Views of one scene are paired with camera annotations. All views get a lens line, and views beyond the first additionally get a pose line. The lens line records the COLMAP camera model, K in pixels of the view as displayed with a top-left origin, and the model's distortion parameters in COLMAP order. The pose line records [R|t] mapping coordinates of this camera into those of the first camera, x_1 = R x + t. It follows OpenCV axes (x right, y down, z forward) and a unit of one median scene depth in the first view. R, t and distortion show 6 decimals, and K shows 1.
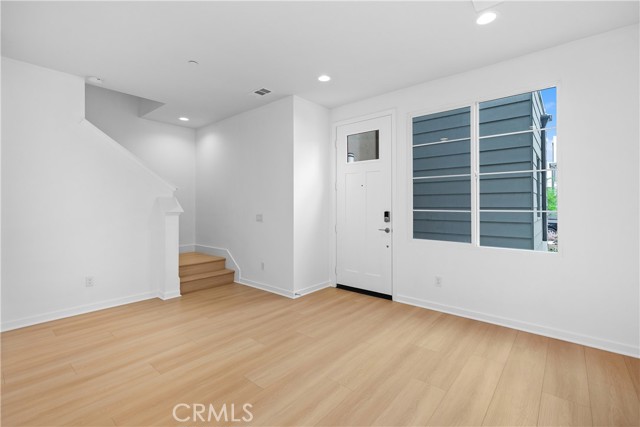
lens RADIAL K [[292.7, 0, 319.2], [0, 292.7, 219.5], [0, 0, 1]] dist [0.001874, -0.000023]
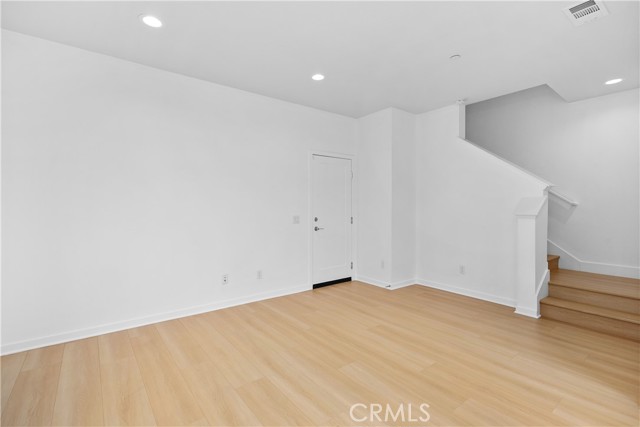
lens RADIAL K [[292.7, 0, 319.2], [0, 292.7, 219.5], [0, 0, 1]] dist [0.001874, -0.000023]
pose [[-0.203692, 0.050090, -0.977753, 0.701147], [-0.046369, 0.997076, 0.060740, -0.058497], [0.977936, 0.057710, -0.200774, 0.857578]]
